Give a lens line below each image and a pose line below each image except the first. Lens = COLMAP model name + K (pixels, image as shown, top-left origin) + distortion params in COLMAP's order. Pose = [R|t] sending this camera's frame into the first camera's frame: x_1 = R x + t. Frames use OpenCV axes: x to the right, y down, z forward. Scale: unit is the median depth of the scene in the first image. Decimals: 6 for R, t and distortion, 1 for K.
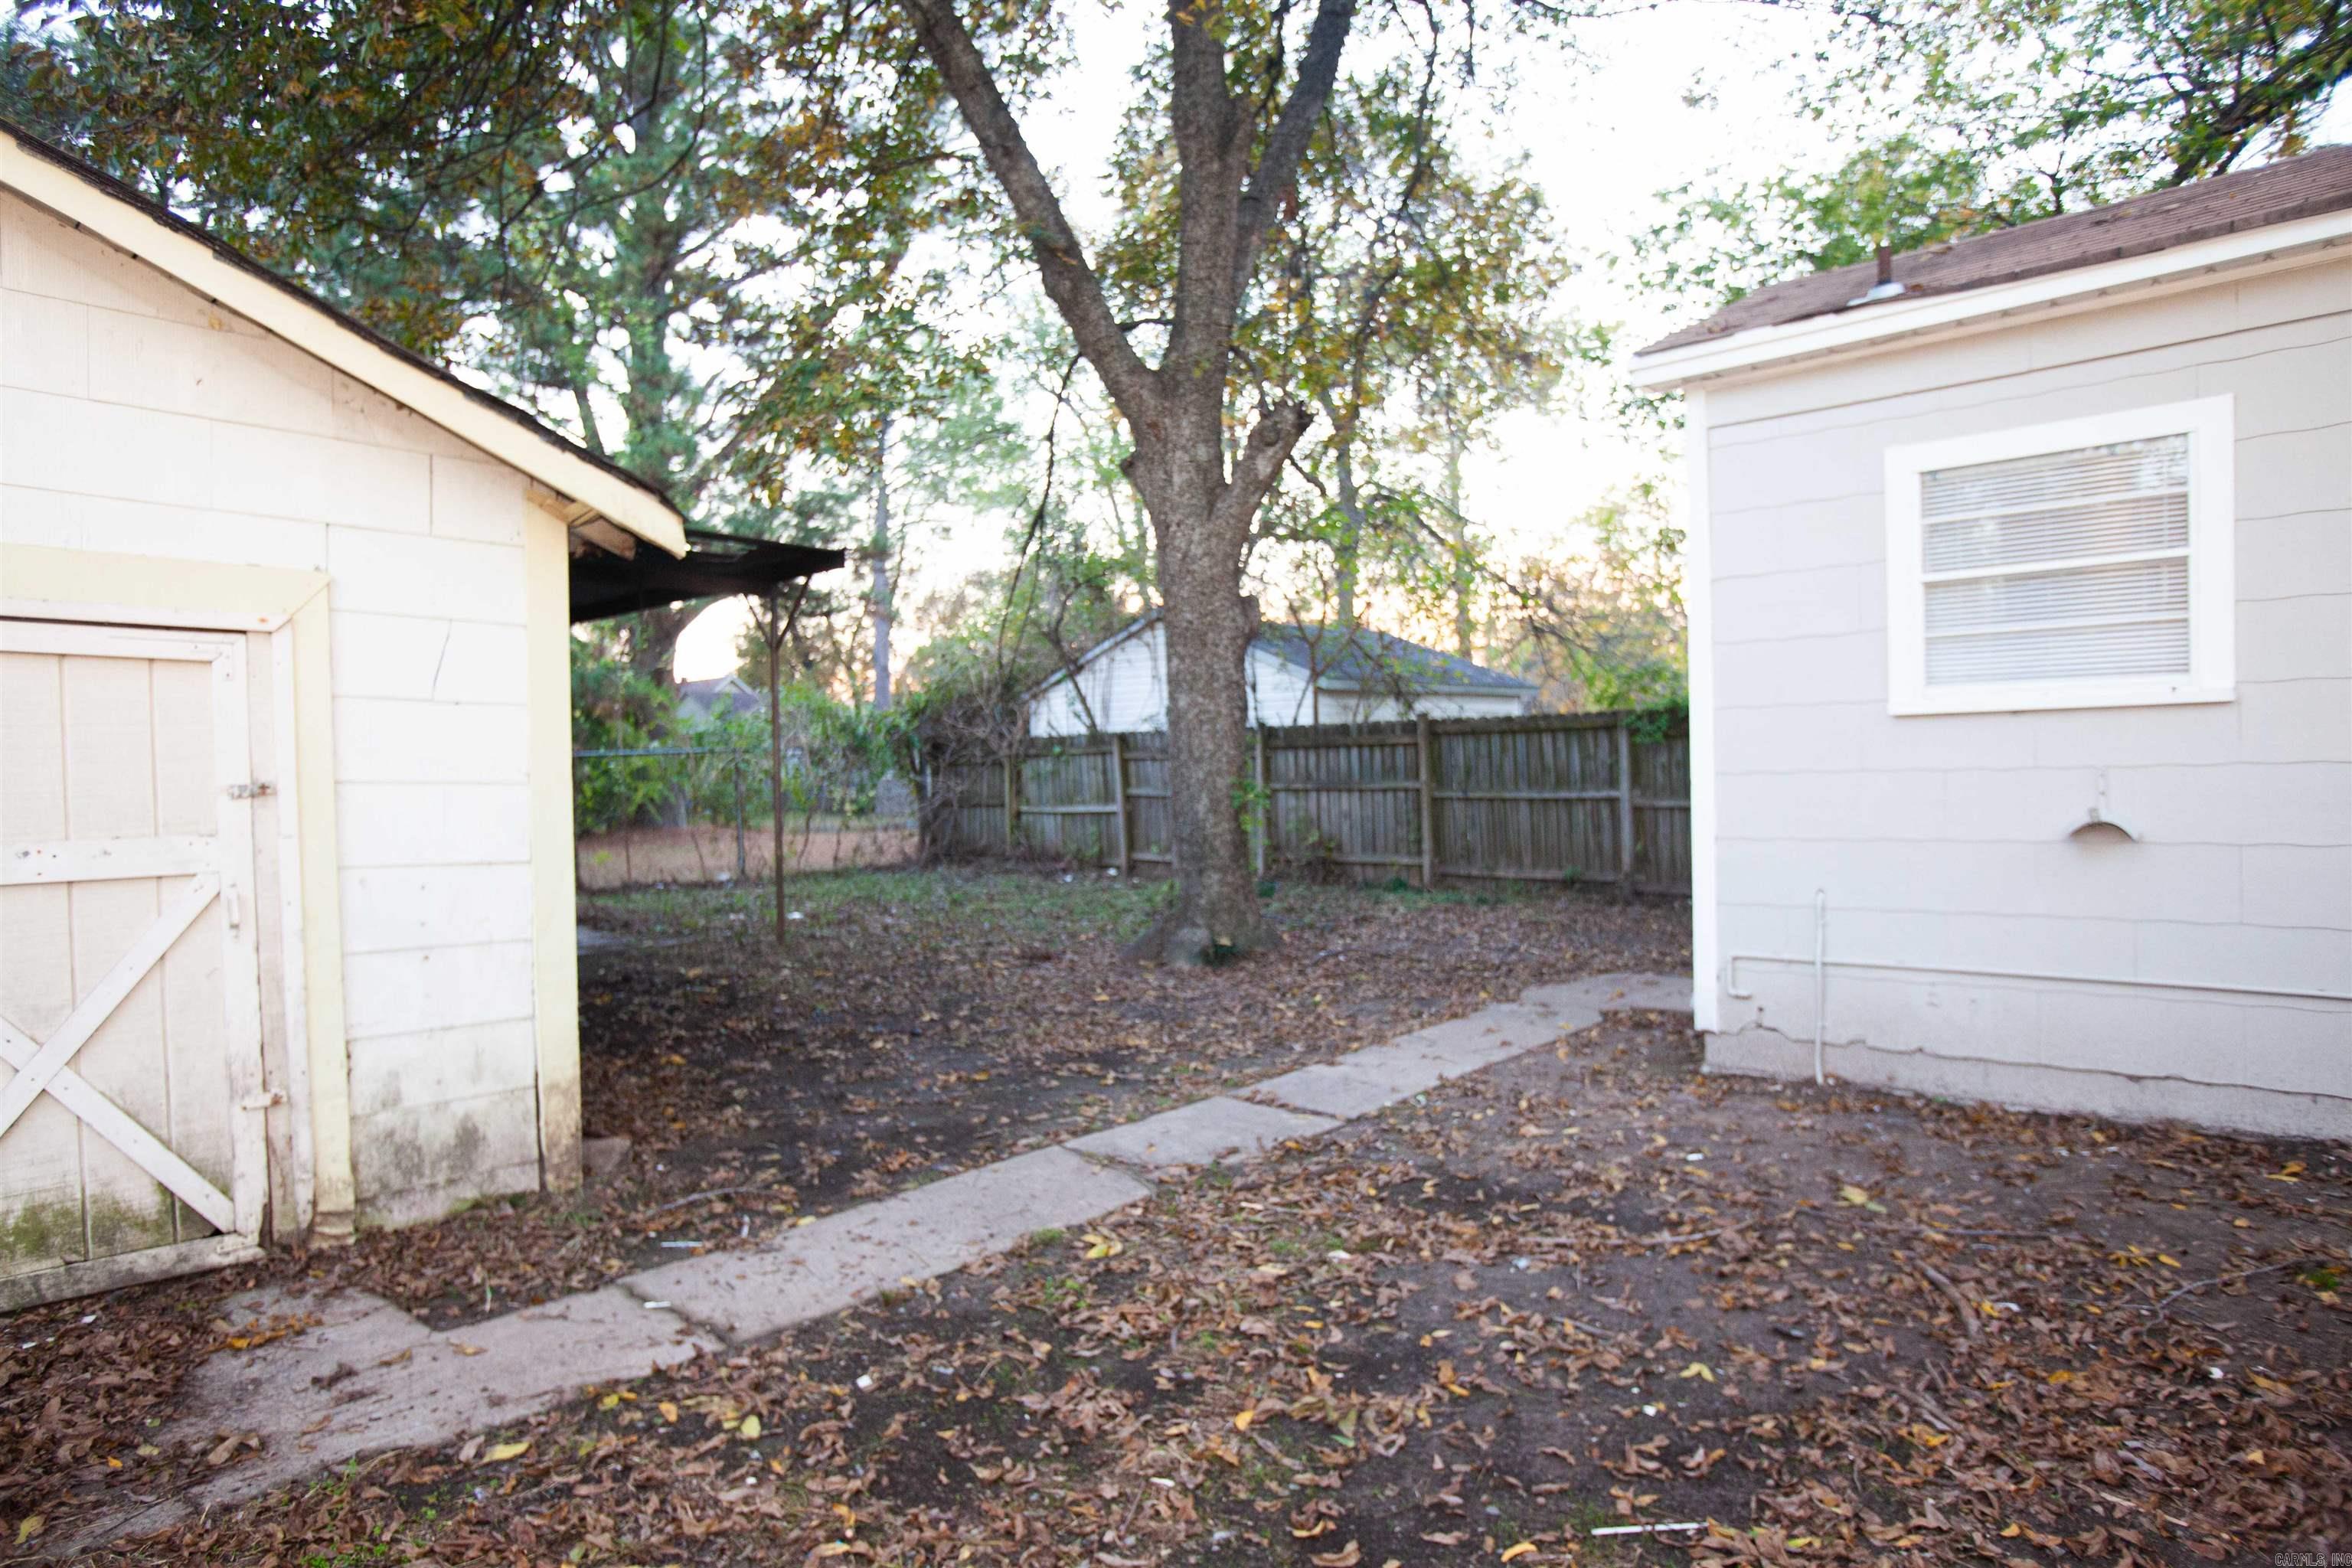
lens RADIAL K [[1404.6, 0, 1176.2], [0, 1404.6, 789.5], [0, 0, 1]] dist [-0.002076, -0.000571]
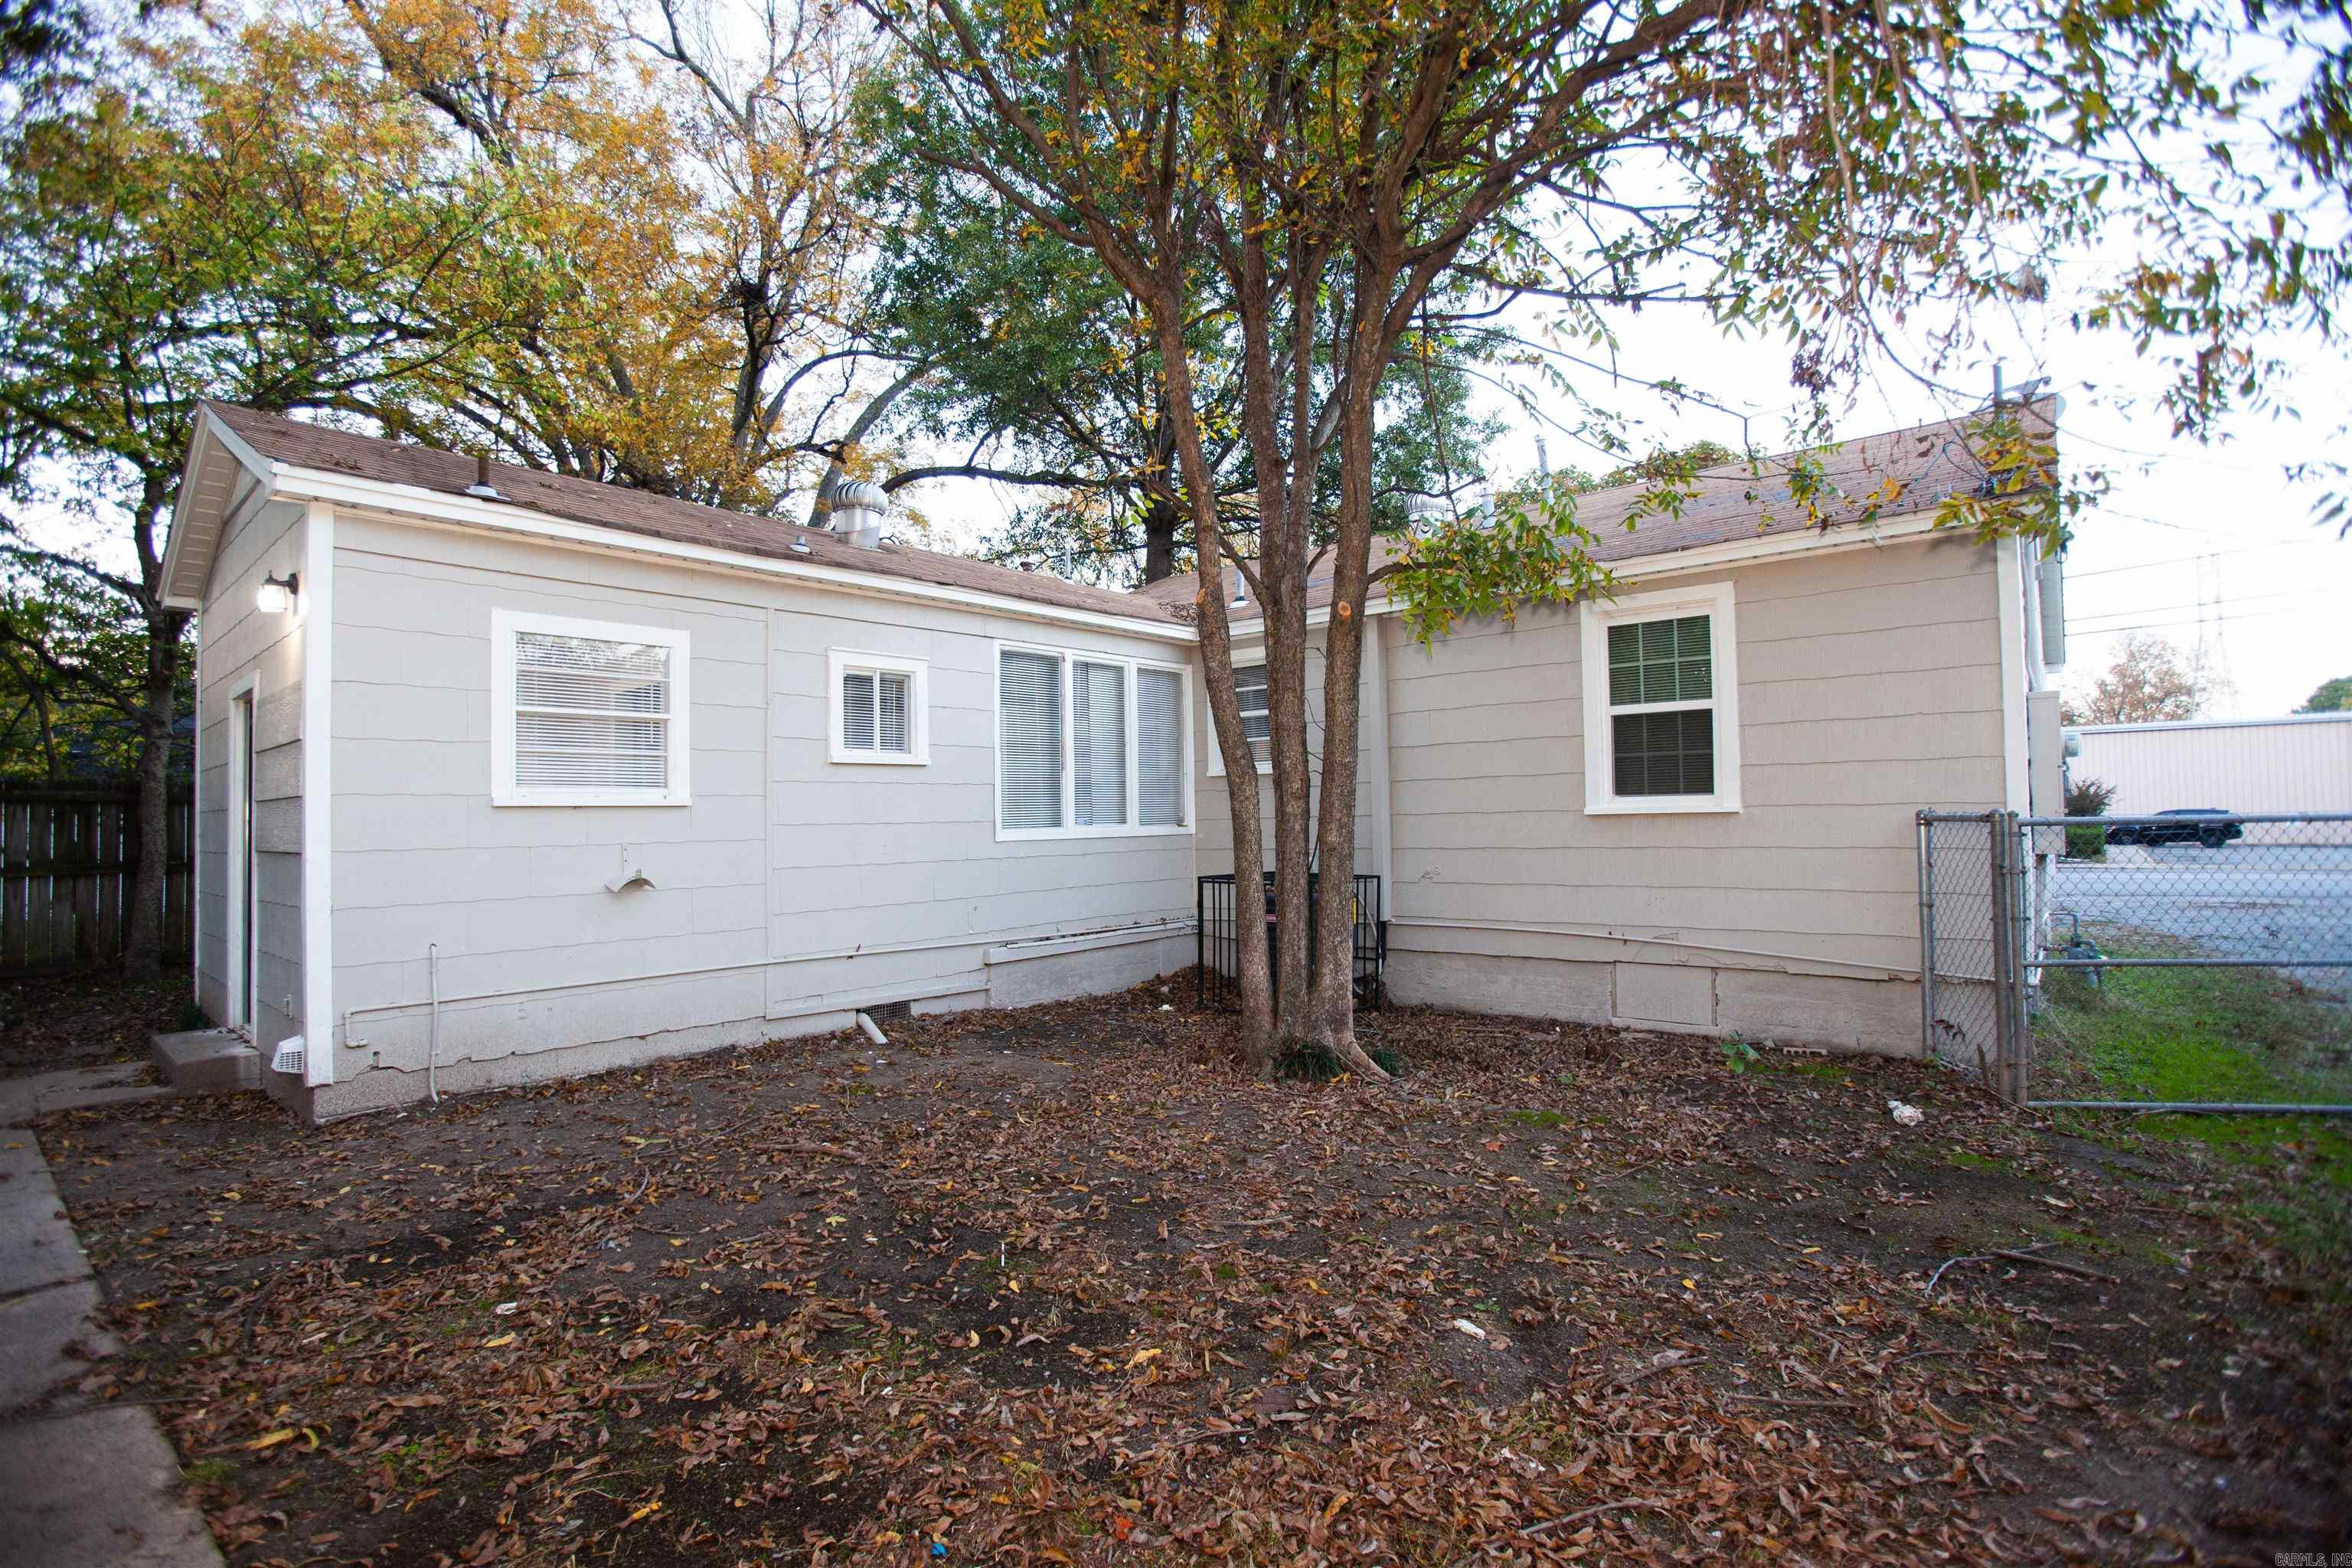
lens RADIAL K [[1095.8, 0, 1155.8], [0, 1095.8, 793.3], [0, 0, 1]] dist [-0.067267, 0.030682]
pose [[-0.029487, 0.050146, 0.998307, -0.554981], [0.027000, 0.998416, -0.049354, 0.002341], [-0.999200, 0.025499, -0.030794, 0.419757]]
